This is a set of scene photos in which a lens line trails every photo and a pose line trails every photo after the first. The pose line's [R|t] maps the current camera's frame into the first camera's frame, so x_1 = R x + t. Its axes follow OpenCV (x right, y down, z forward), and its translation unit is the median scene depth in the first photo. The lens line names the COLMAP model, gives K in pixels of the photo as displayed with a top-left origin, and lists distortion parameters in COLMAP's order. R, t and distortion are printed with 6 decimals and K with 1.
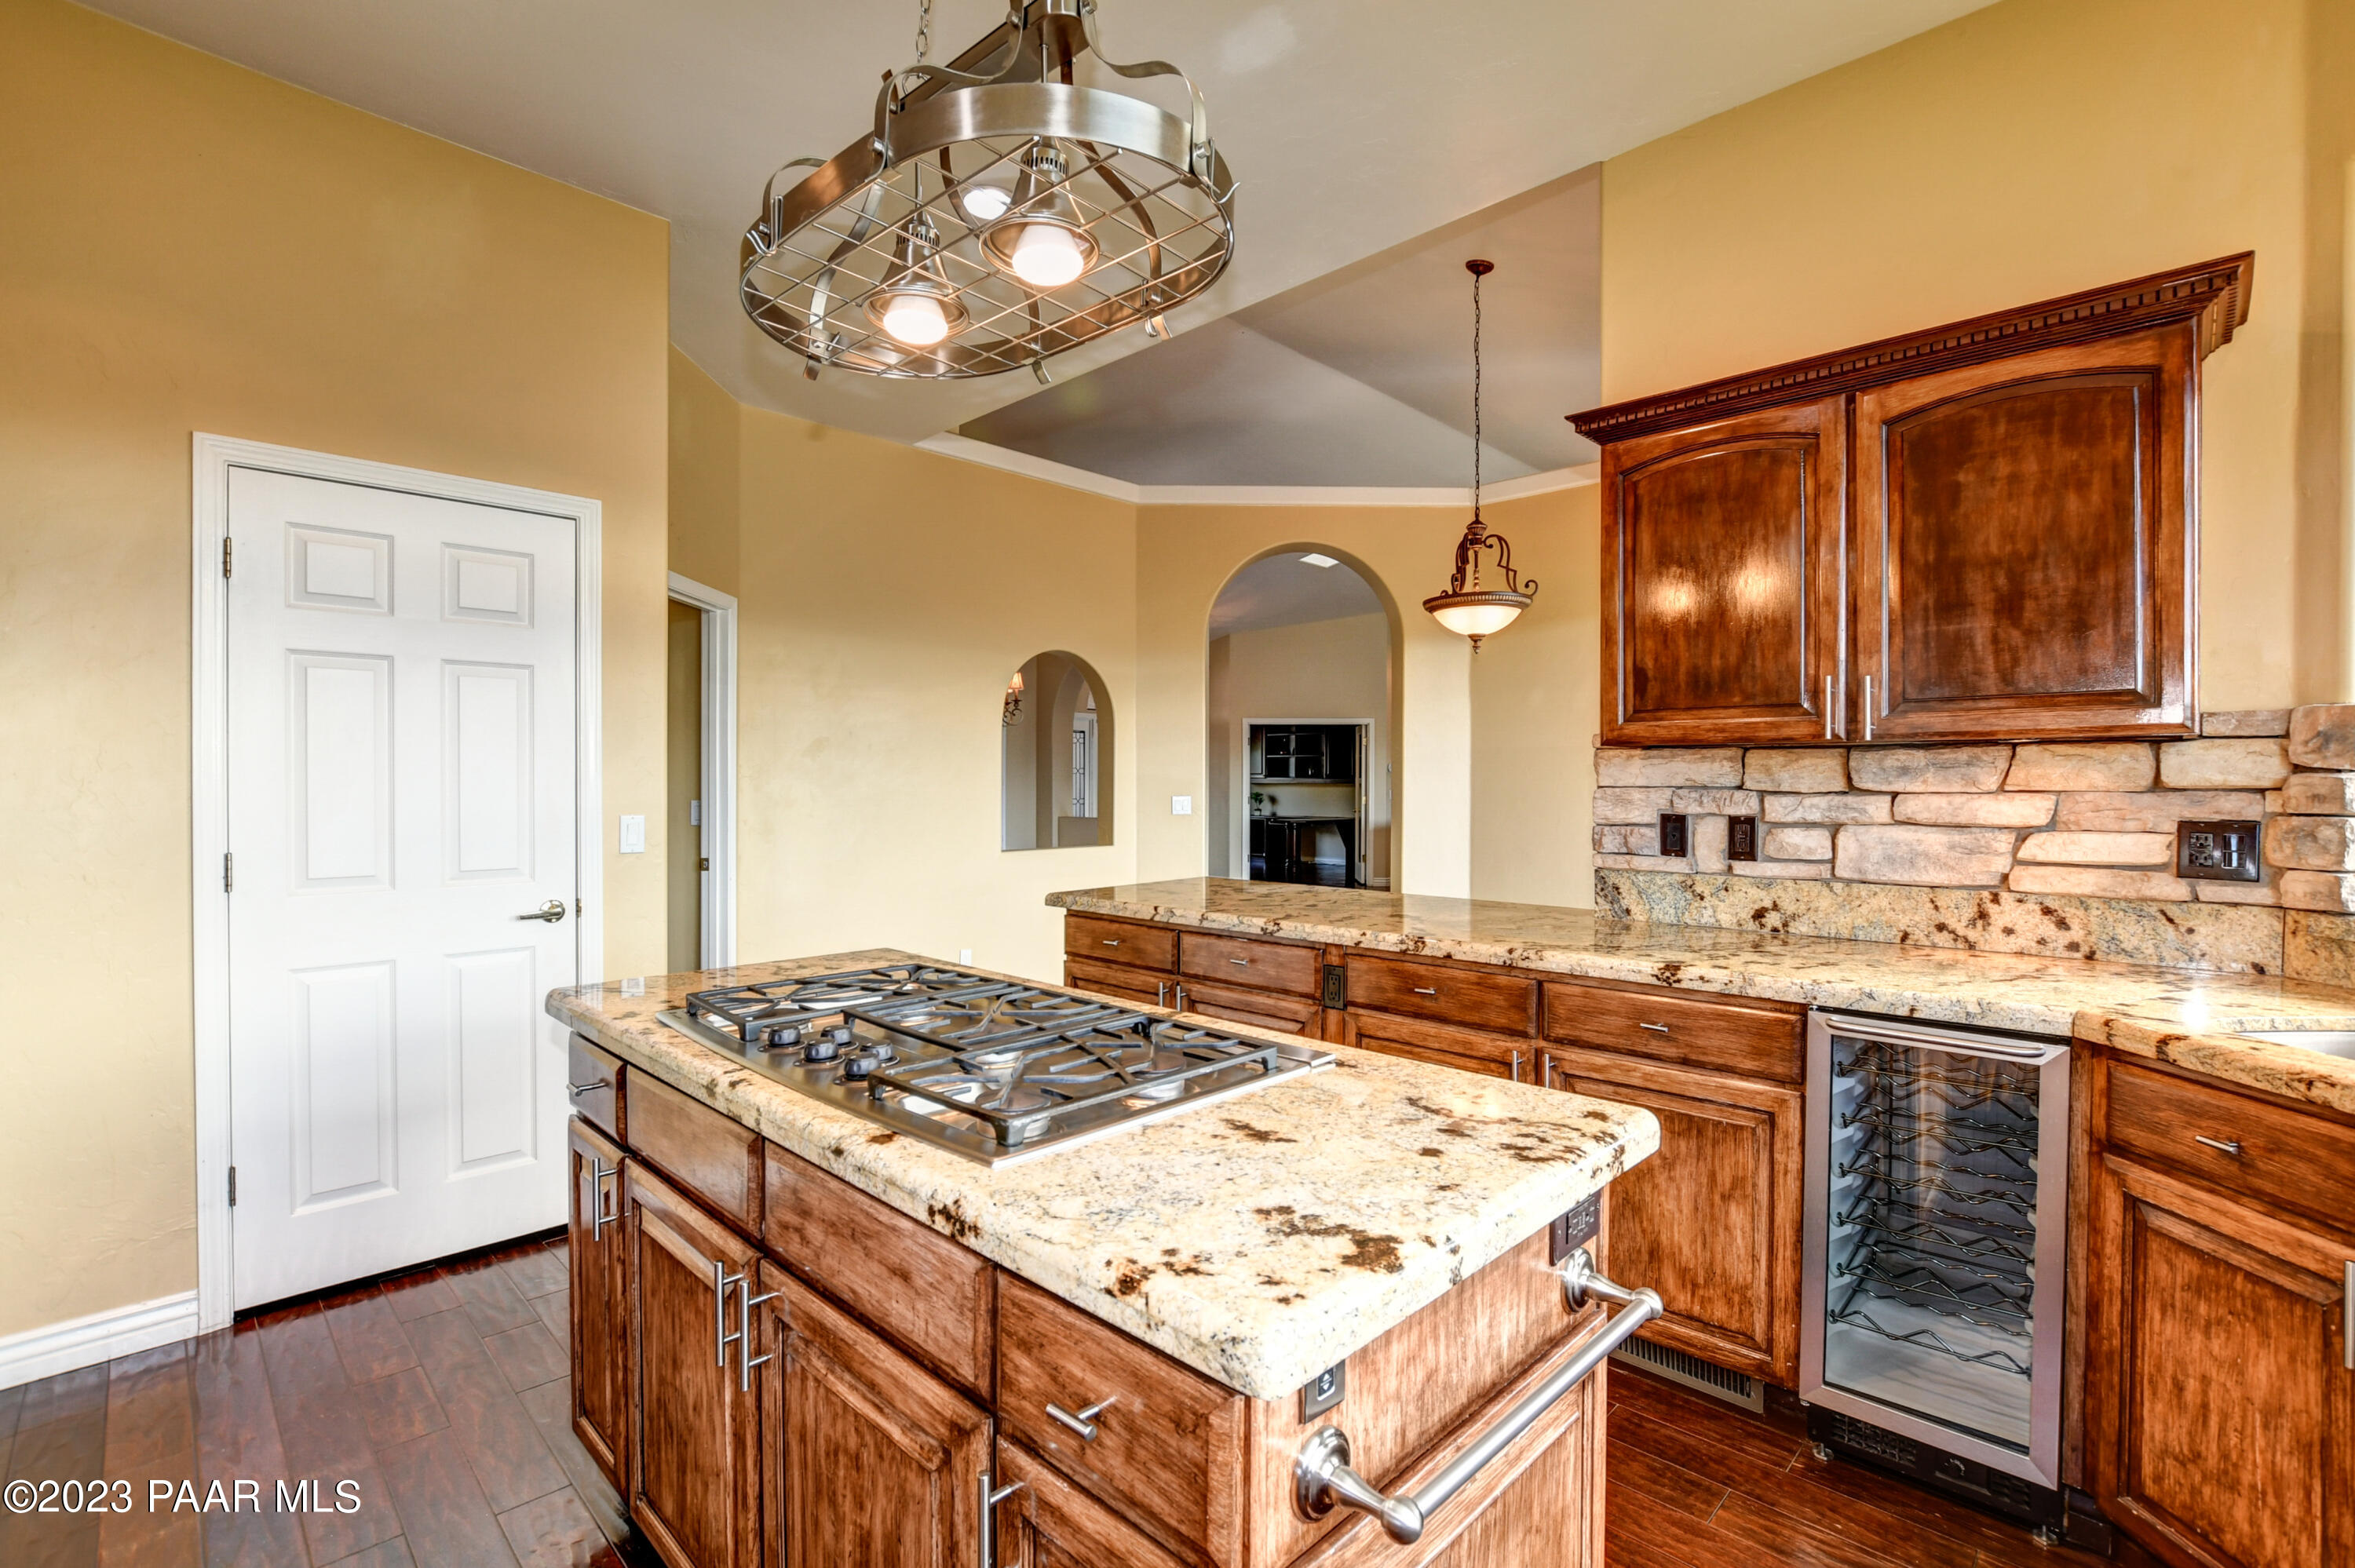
lens RADIAL K [[1044.2, 0, 1171.4], [0, 1044.2, 794.5], [0, 0, 1]] dist [-0.019802, -0.000084]
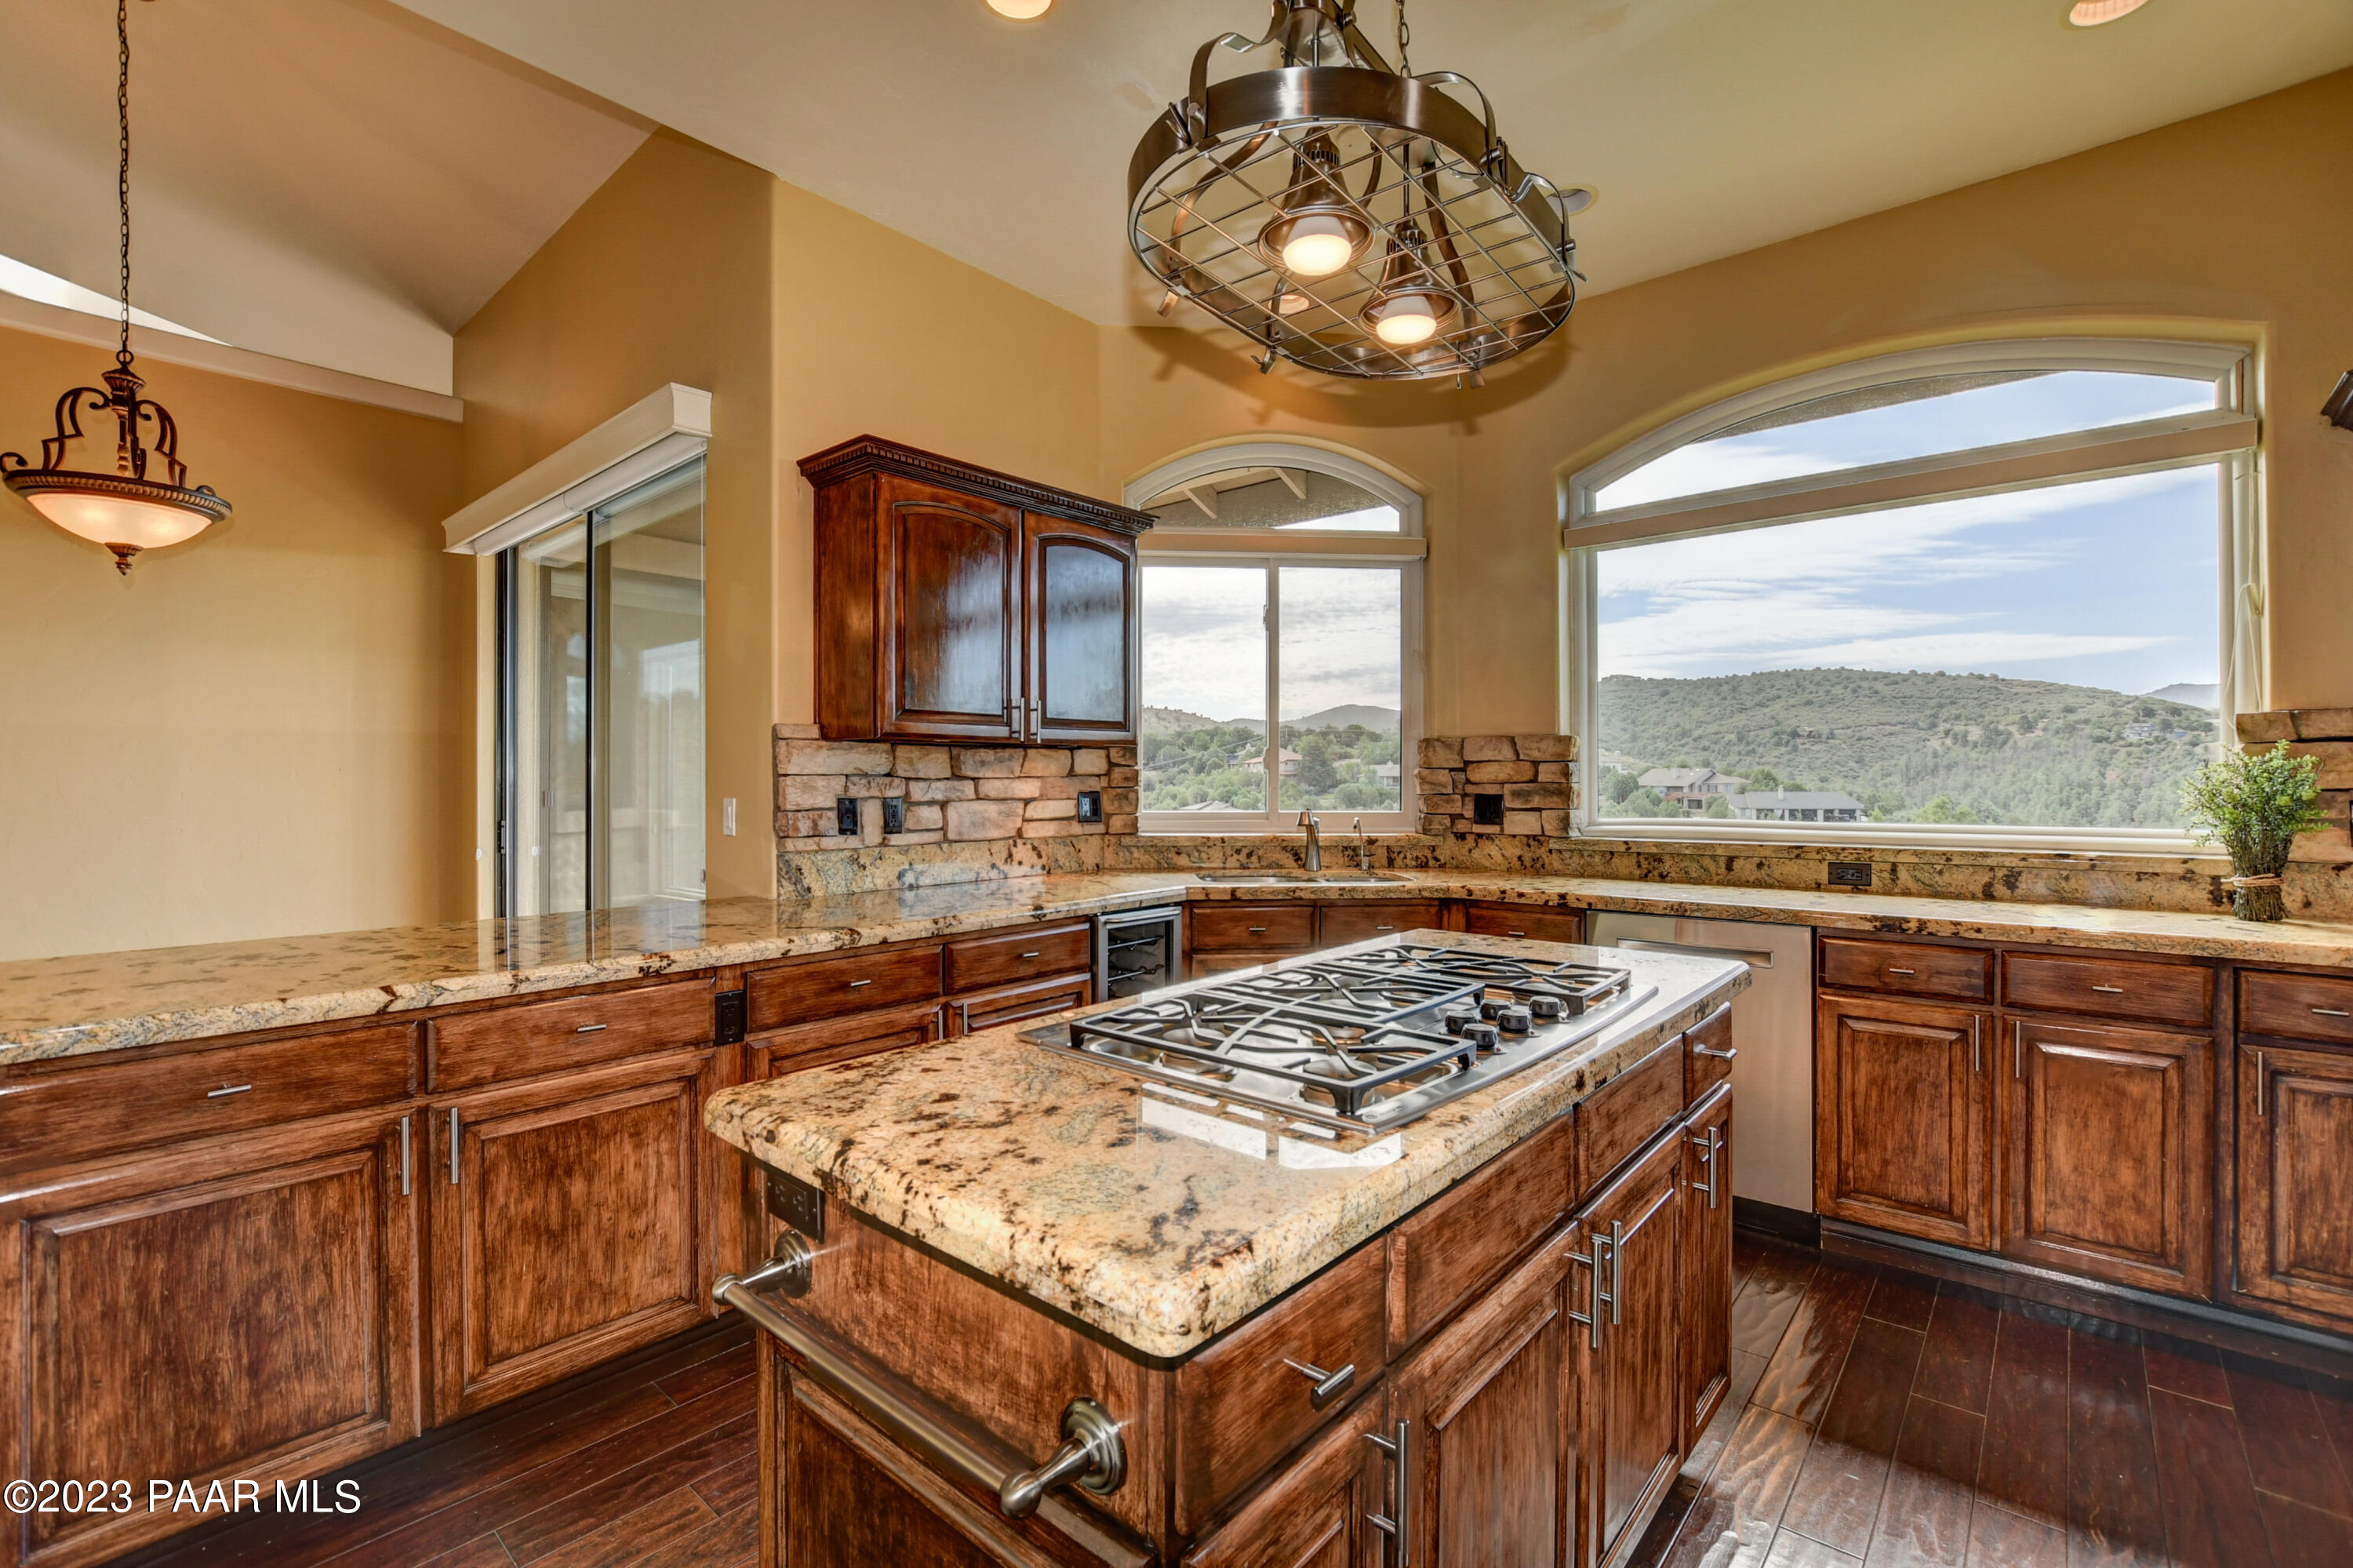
lens RADIAL K [[1043.5, 0, 1170.4], [0, 1043.5, 794.5], [0, 0, 1]] dist [-0.019802, -0.000084]
pose [[-0.054251, -0.016050, 0.998398, -0.801002], [0.014825, 0.999748, 0.016877, 0.000586], [-0.998417, 0.015717, -0.053999, 0.820995]]
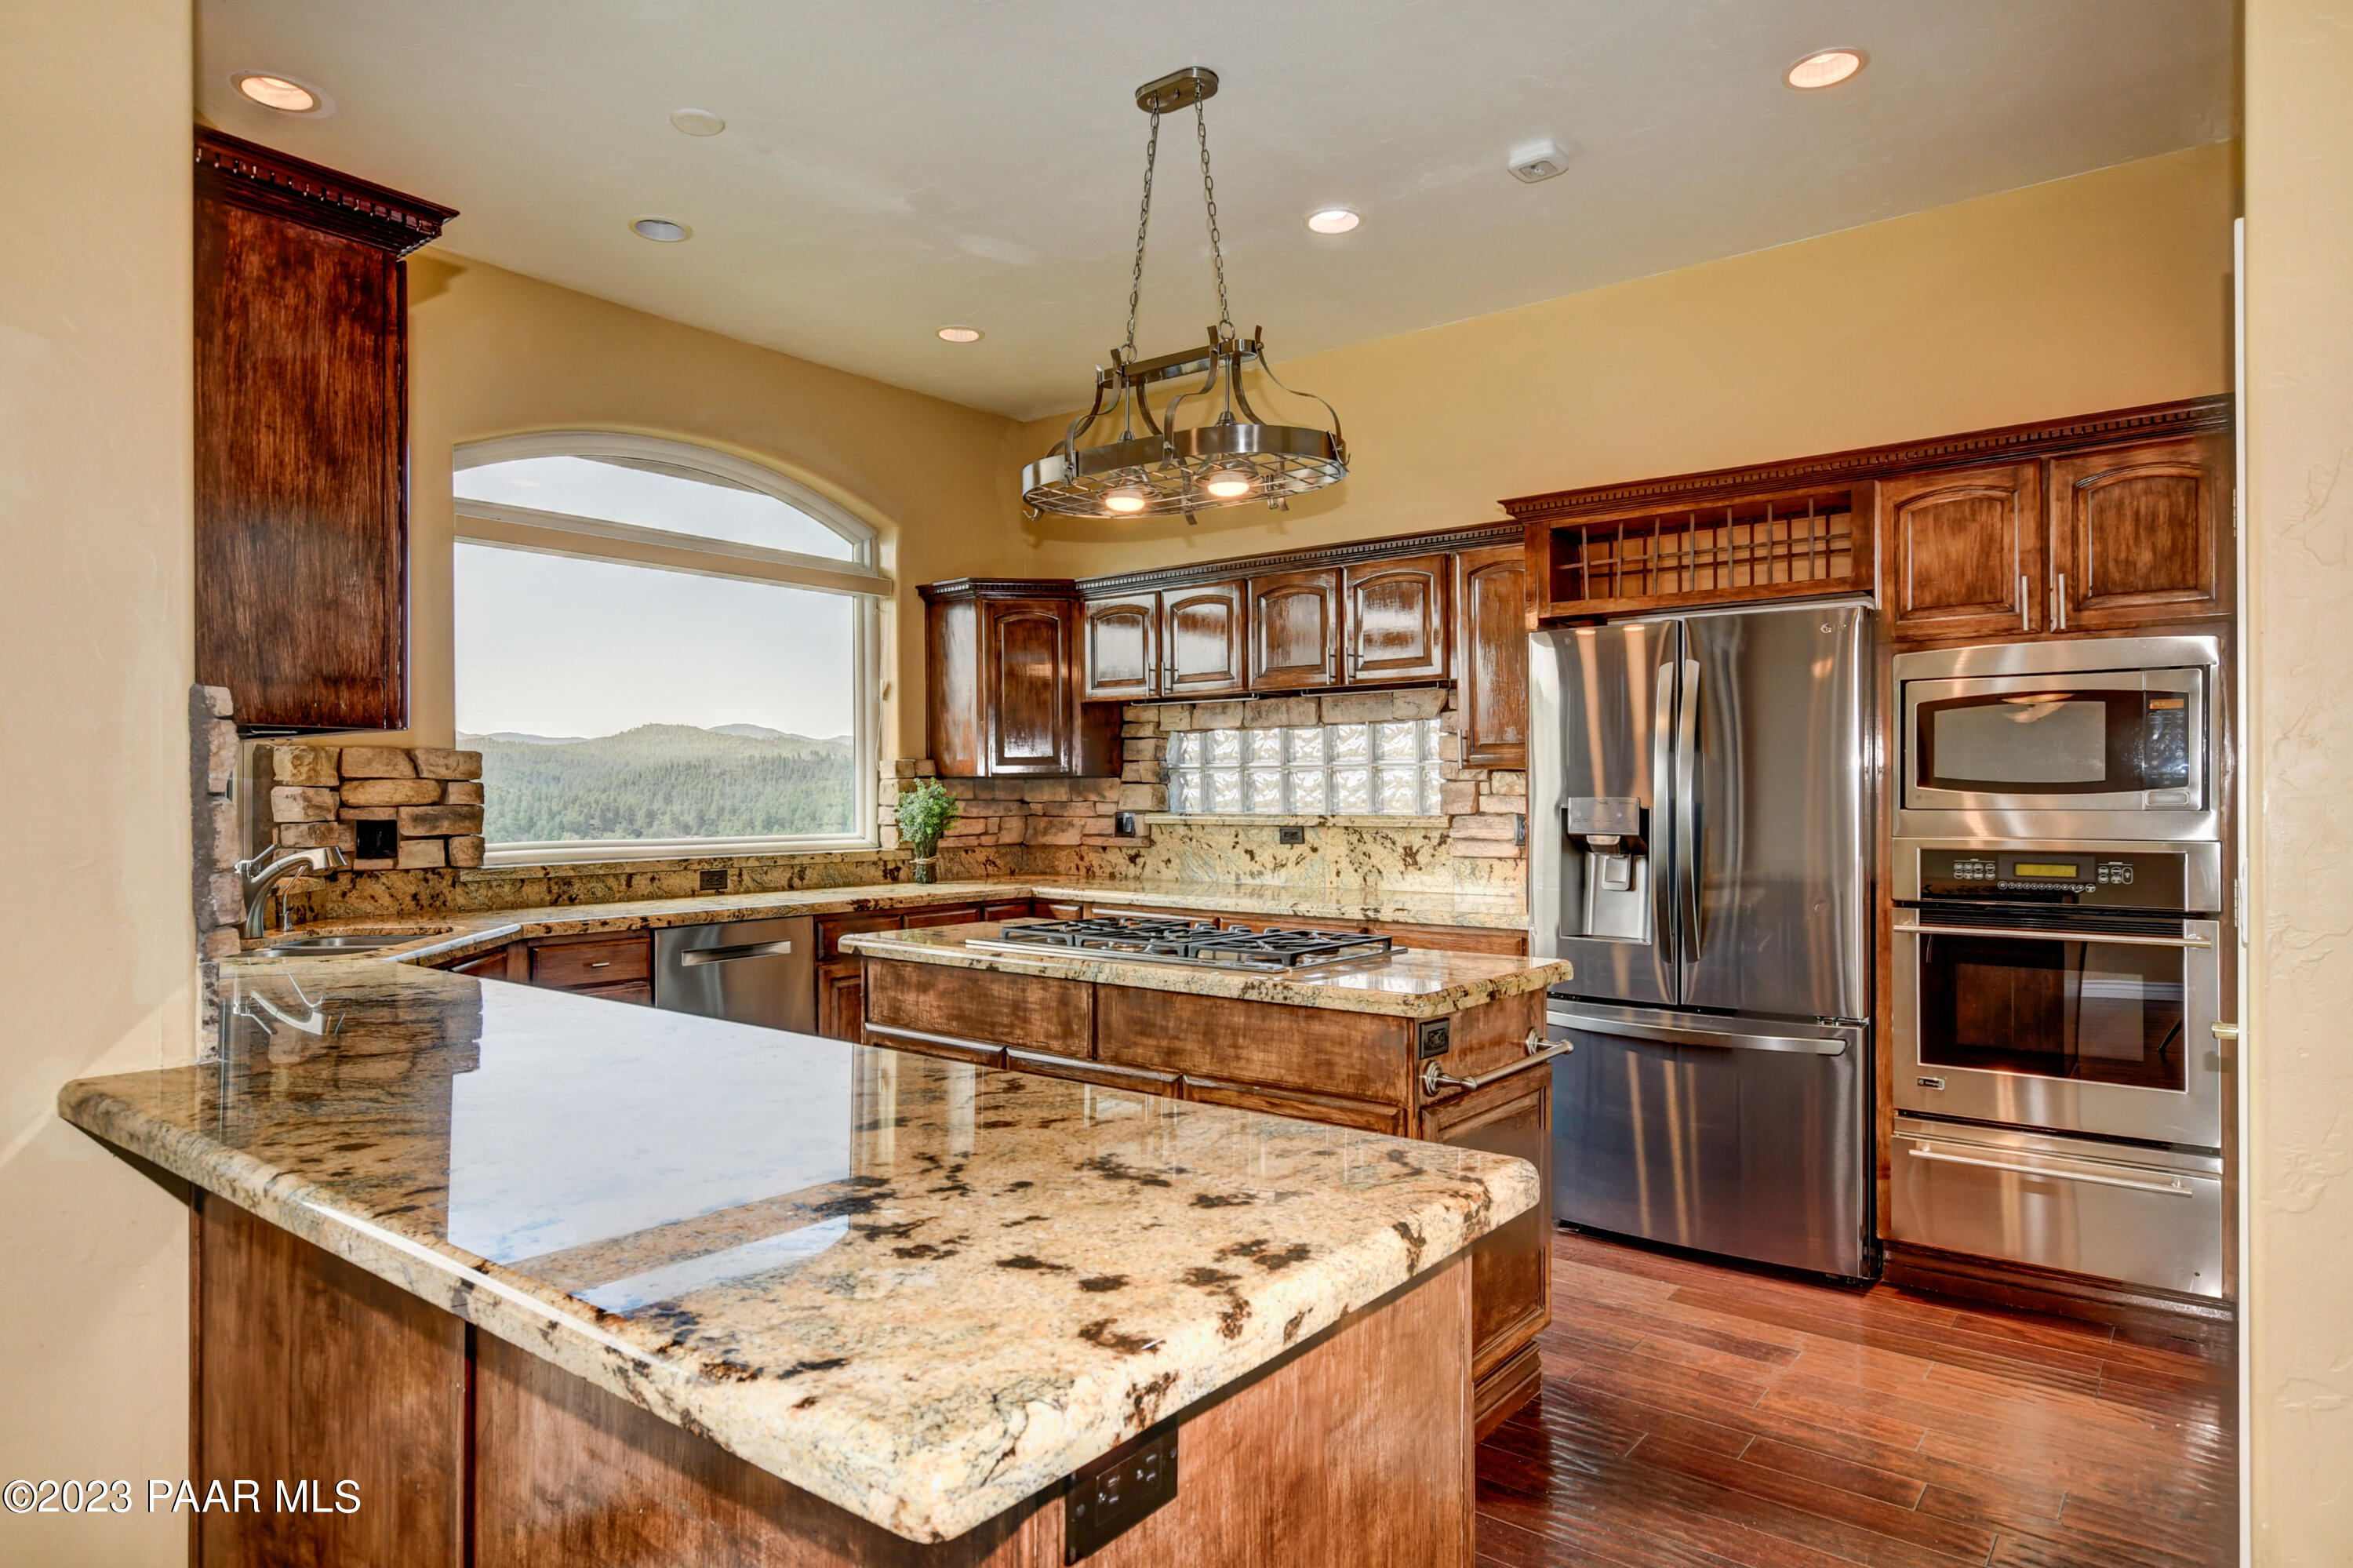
lens RADIAL K [[1350.7, 0, 1168.4], [0, 1350.7, 791.7], [0, 0, 1]] dist [-0.002280, 0.001406]
pose [[-0.994786, -0.001350, -0.101973, 0.011111], [-0.002298, 0.999955, 0.009182, -0.018463], [0.101956, 0.009368, -0.994745, 2.034534]]
